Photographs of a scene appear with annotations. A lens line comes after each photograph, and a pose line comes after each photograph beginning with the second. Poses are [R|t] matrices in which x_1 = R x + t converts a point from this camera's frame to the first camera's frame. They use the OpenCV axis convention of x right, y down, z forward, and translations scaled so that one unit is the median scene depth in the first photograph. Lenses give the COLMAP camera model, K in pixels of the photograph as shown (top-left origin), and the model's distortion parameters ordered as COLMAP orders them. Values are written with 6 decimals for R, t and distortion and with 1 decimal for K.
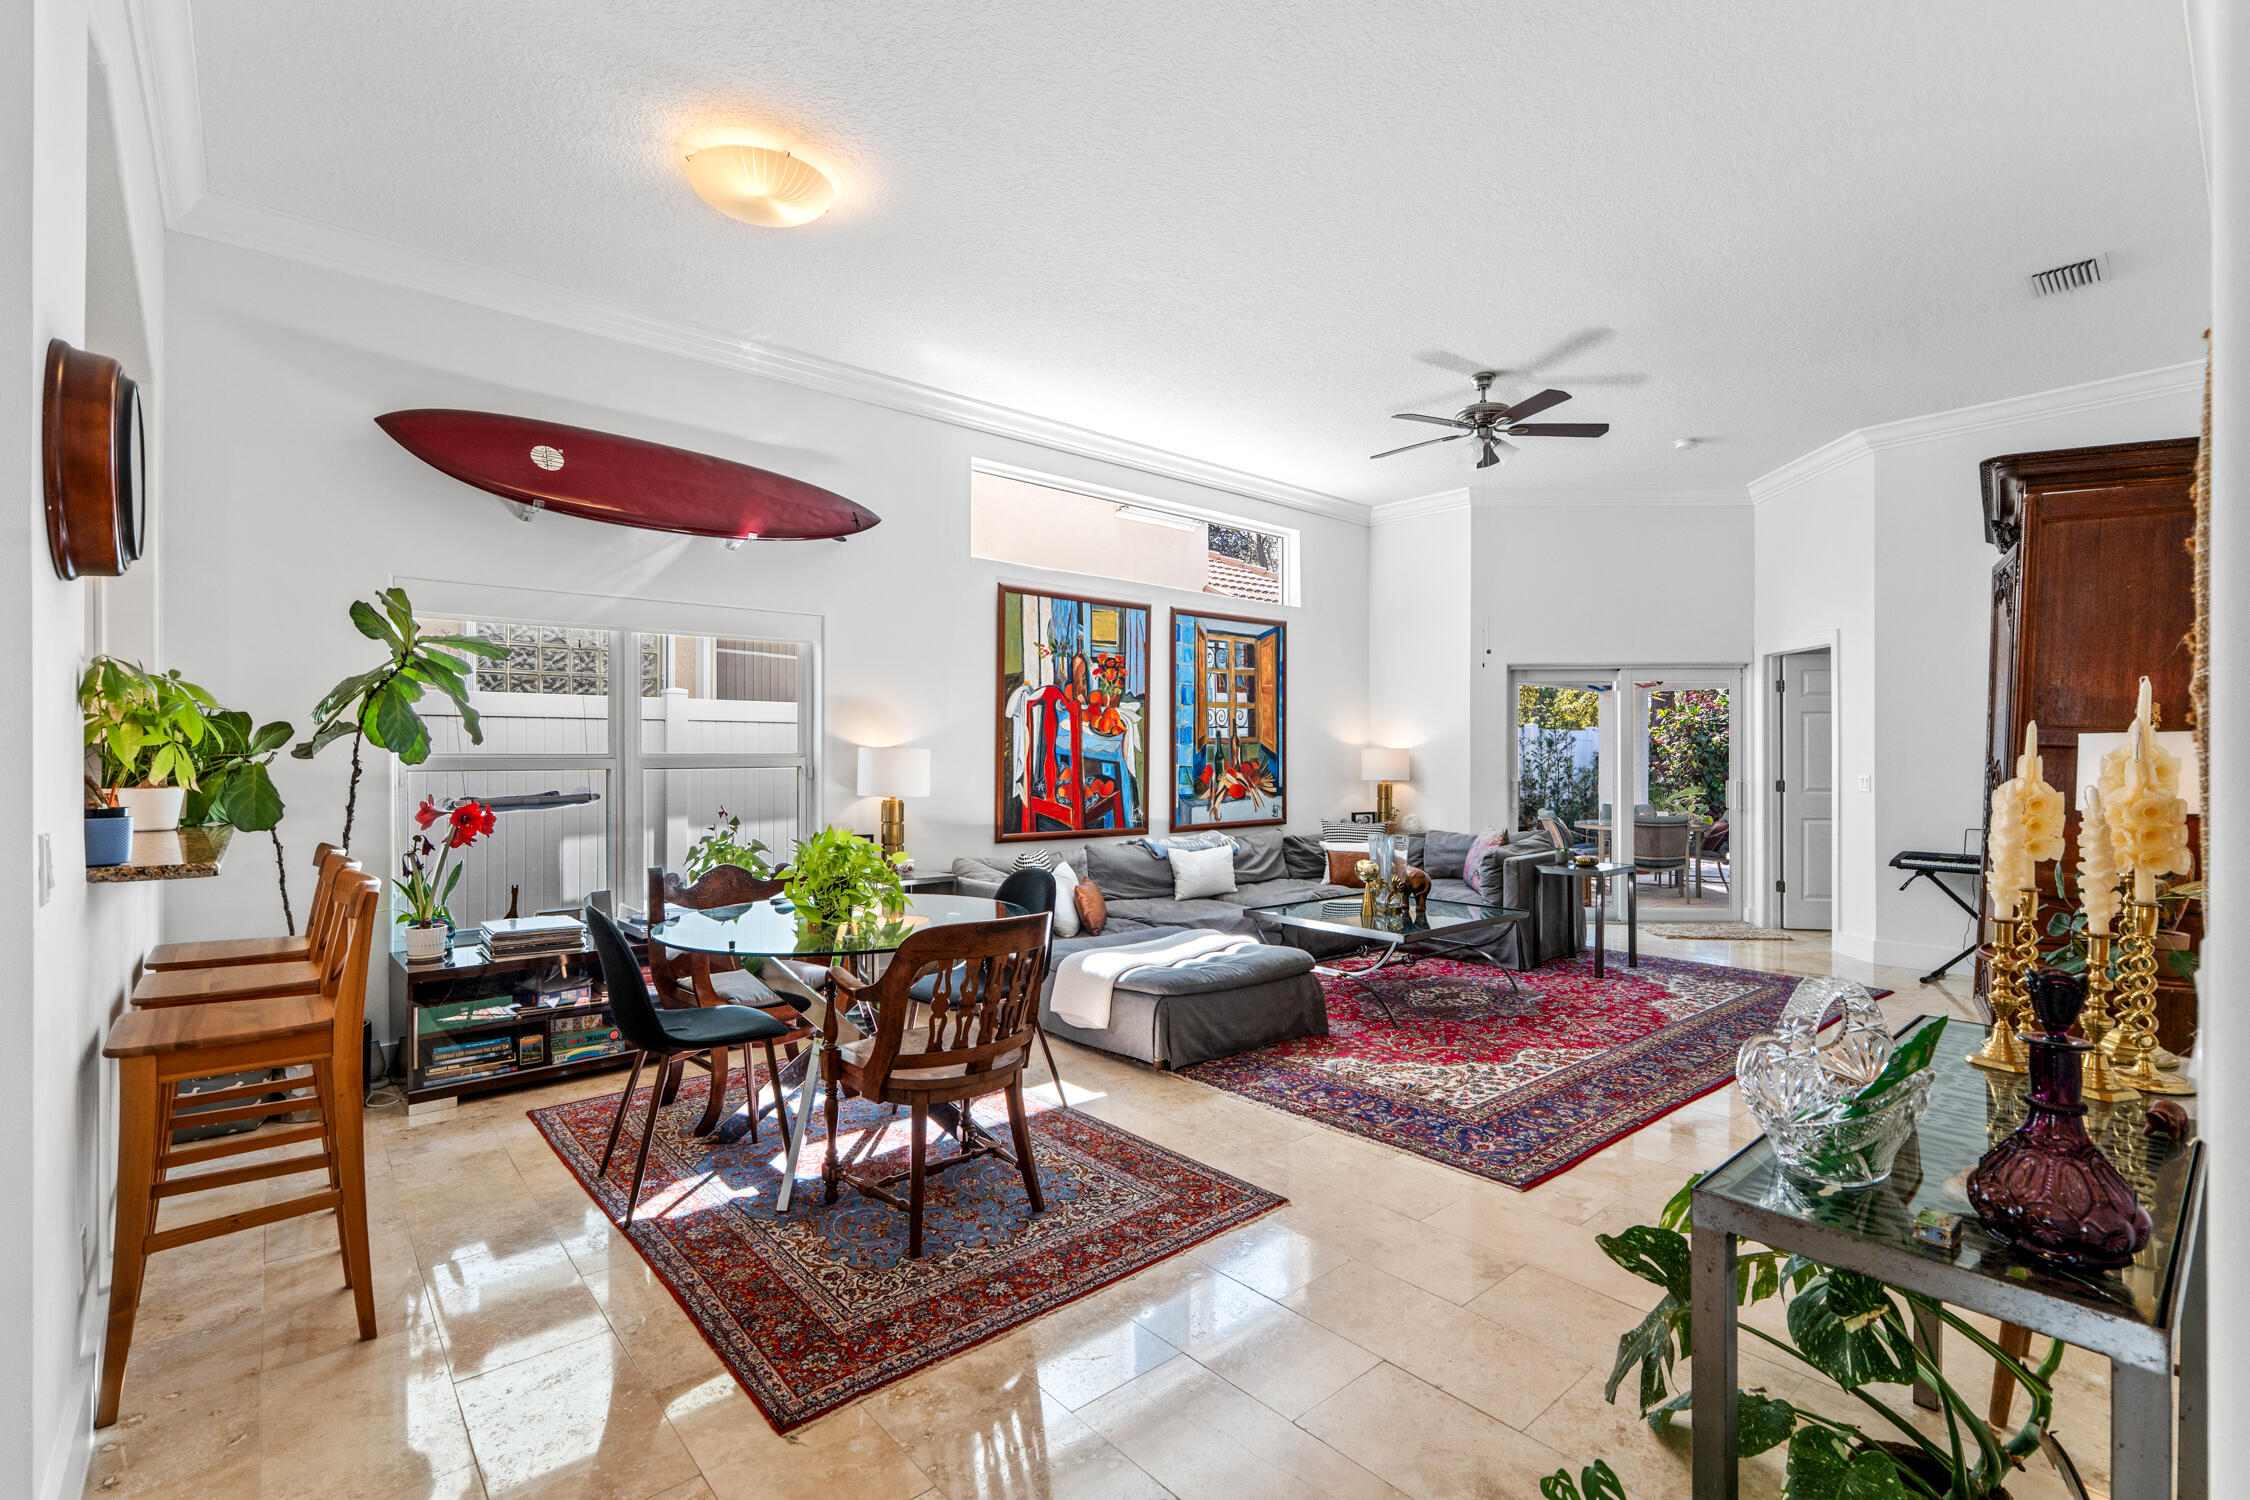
lens RADIAL K [[1000.0, 0, 1123.3], [0, 1000.0, 756.6], [0, 0, 1]] dist [-0.007398, 0.000647]
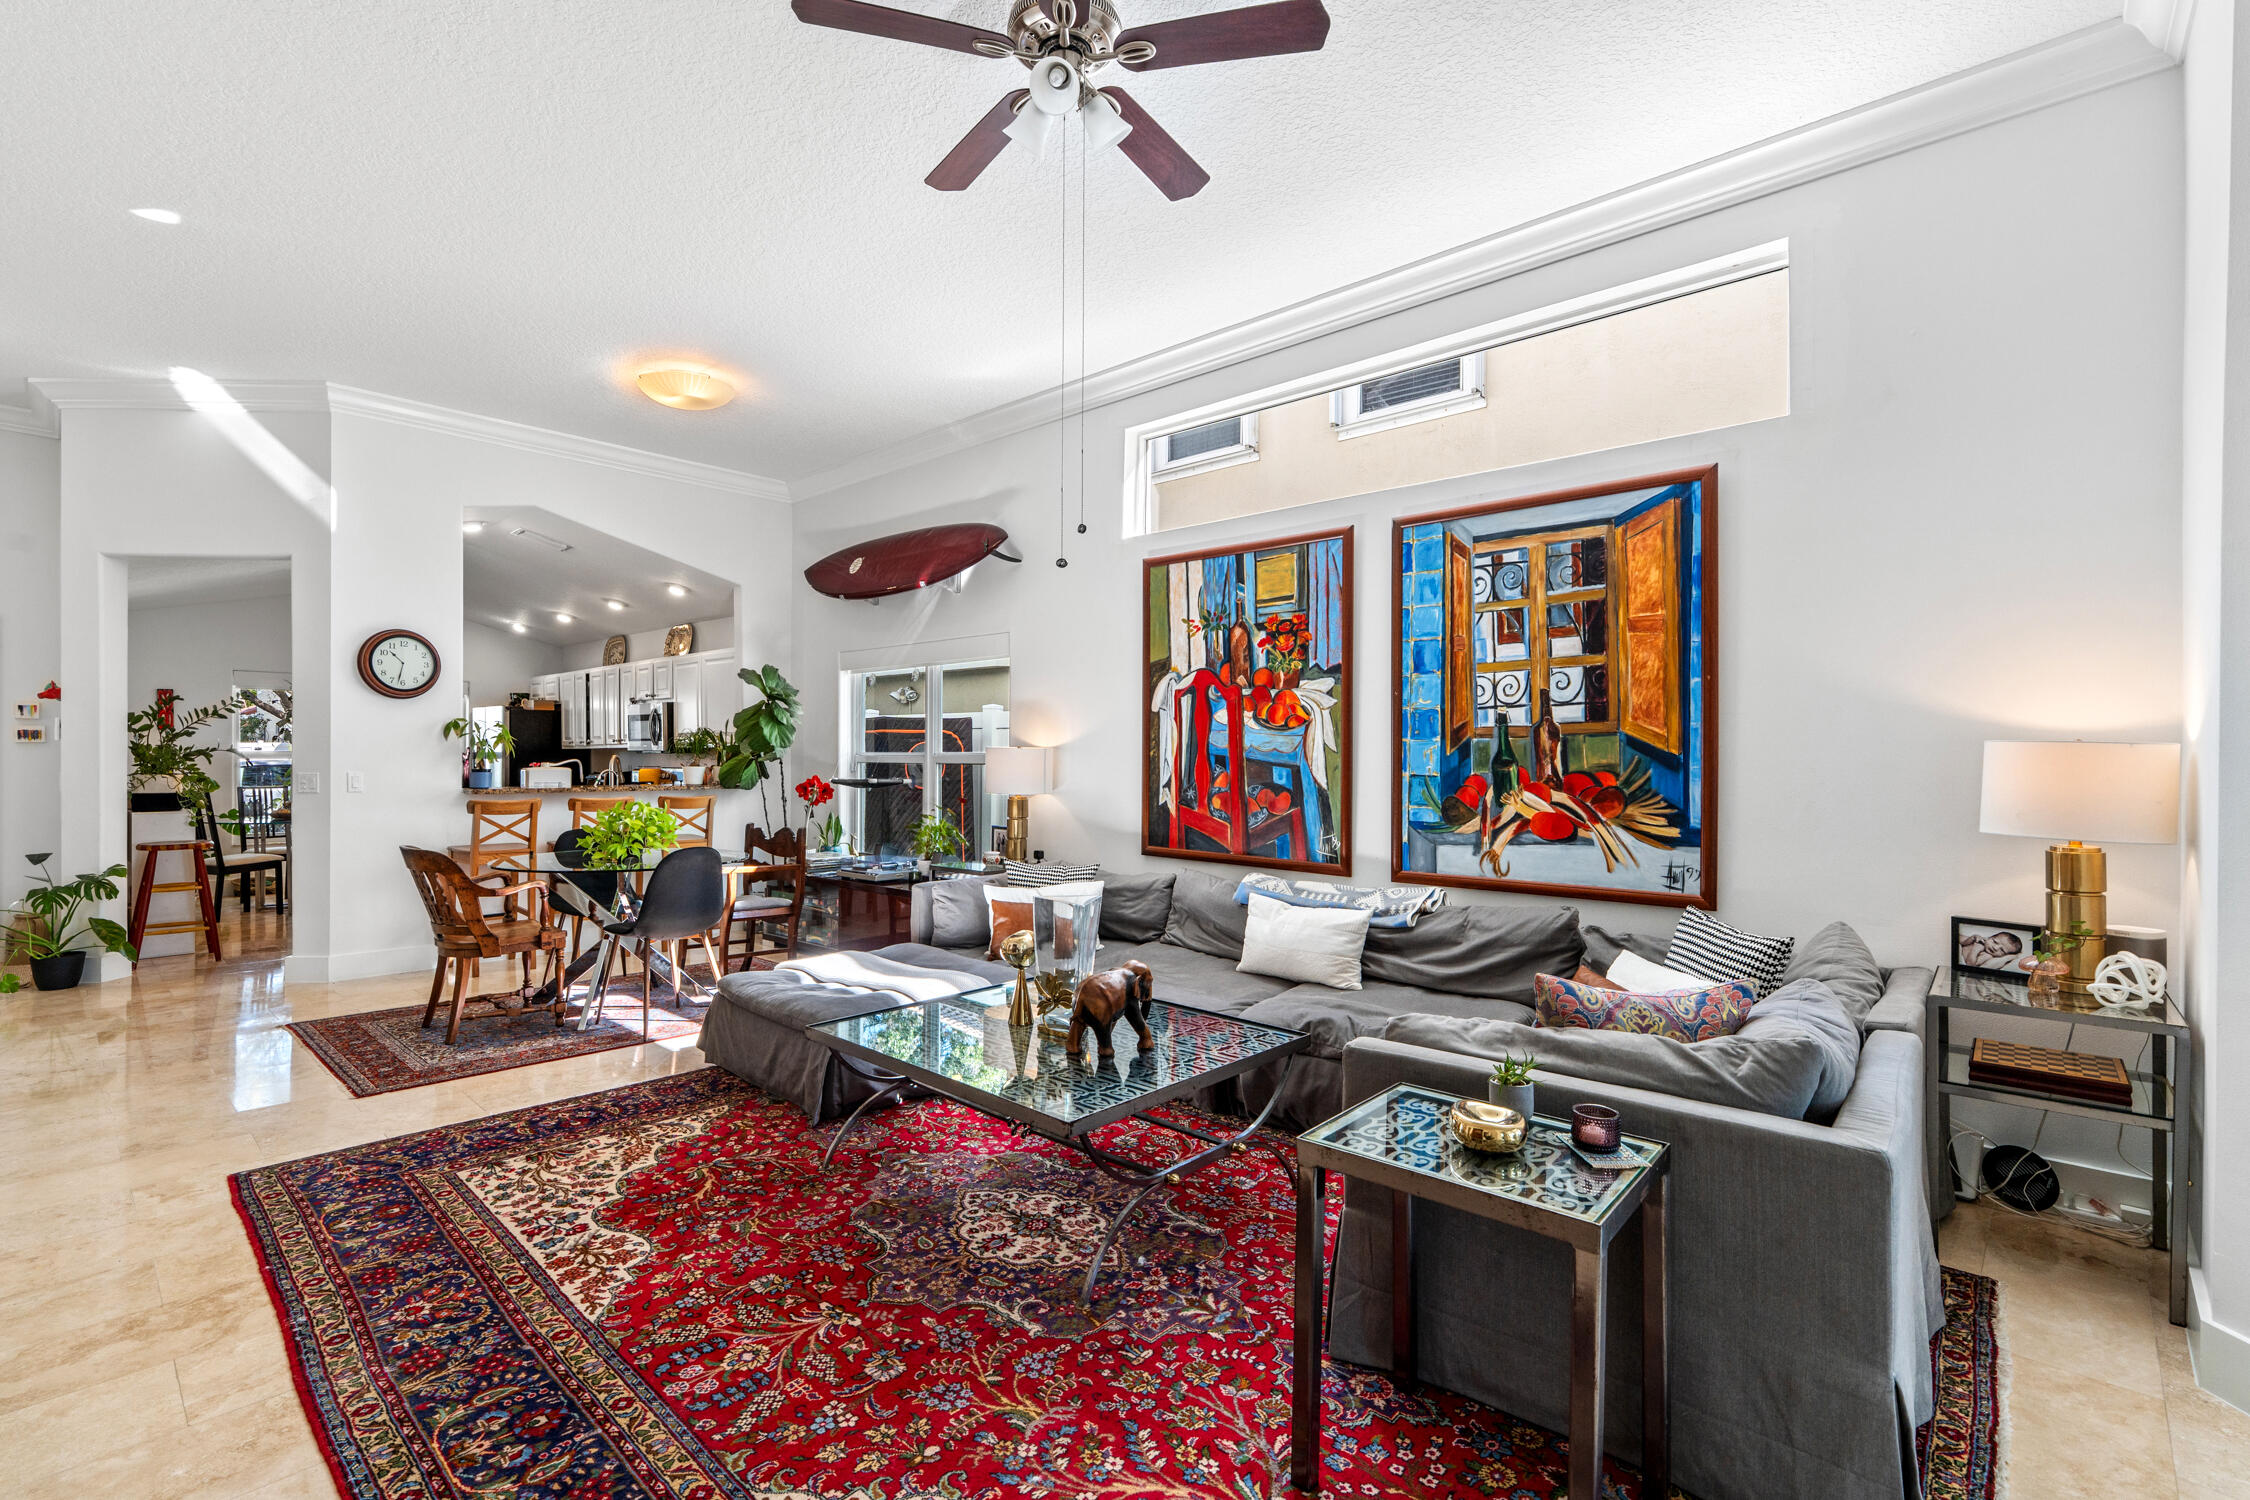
lens RADIAL K [[1000.0, 0, 1123.3], [0, 1000.0, 756.6], [0, 0, 1]] dist [-0.007398, 0.000647]
pose [[0.120489, 0.002413, -0.992712, 0.703471], [-0.007730, 0.999969, 0.001492, -0.001181], [0.992685, 0.007494, 0.120503, 0.824552]]
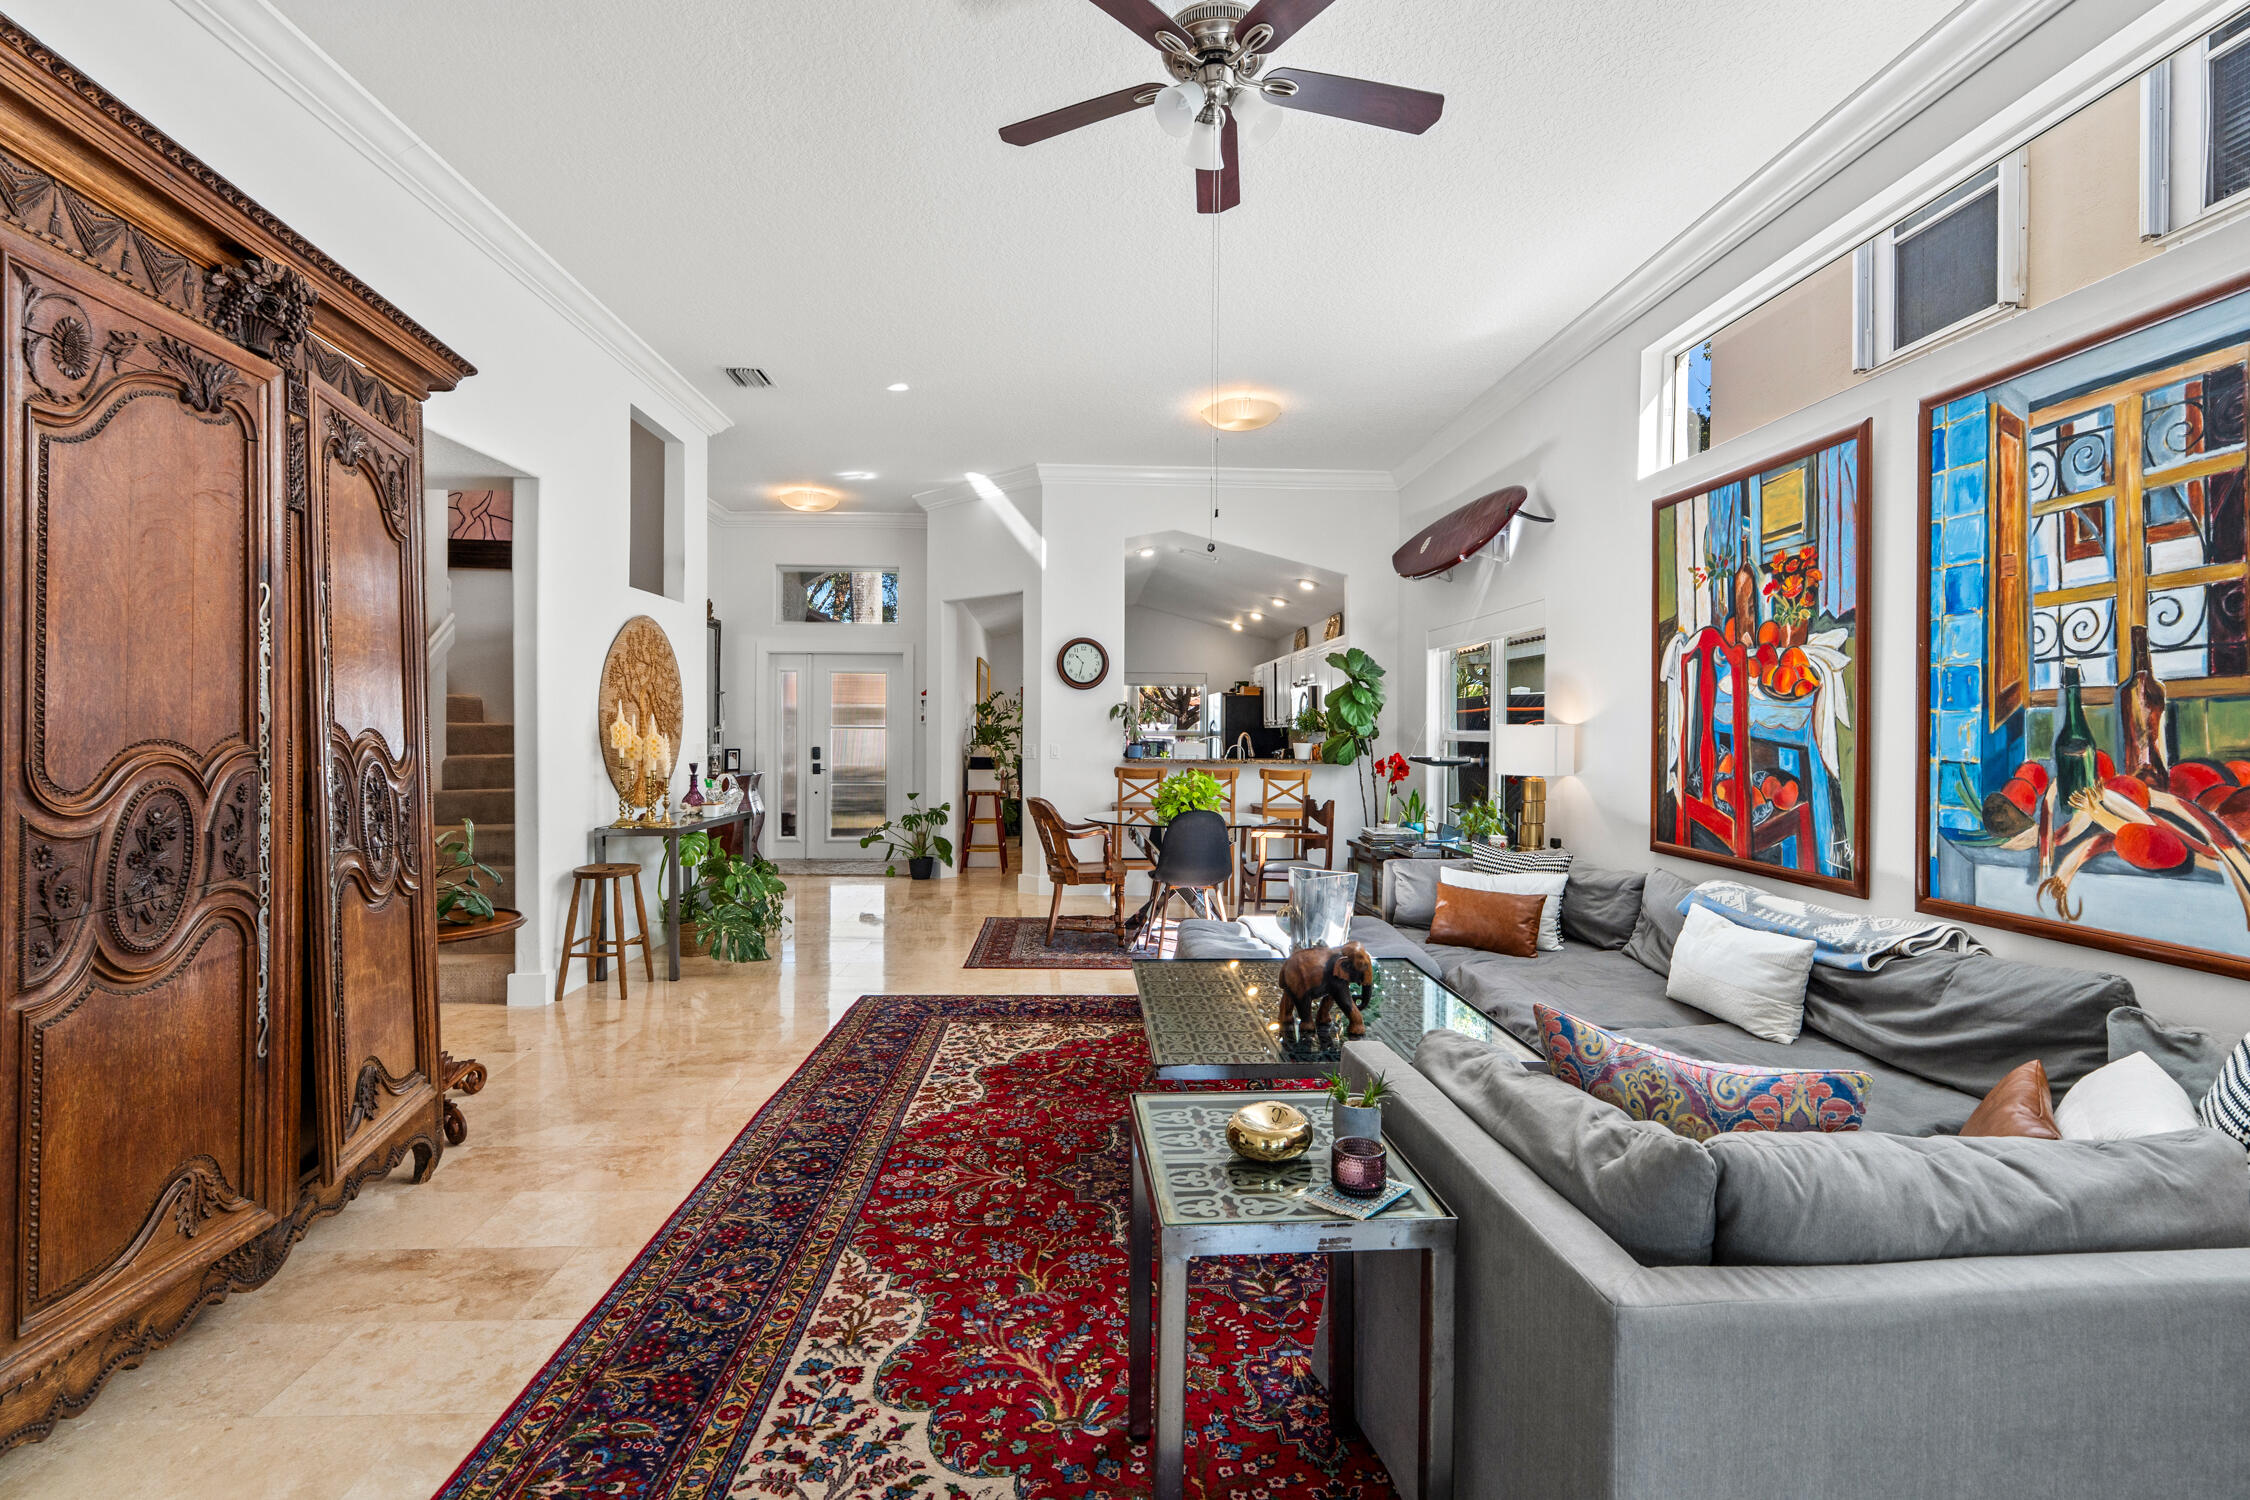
lens RADIAL K [[1014.9, 0, 1133.9], [0, 1014.9, 736.0], [0, 0, 1]] dist [-0.015990, 0.006589]
pose [[-0.606913, -0.000014, -0.794768, 0.665468], [-0.009691, 0.999926, 0.007383, -0.000912], [0.794709, 0.012183, -0.606868, 1.082173]]
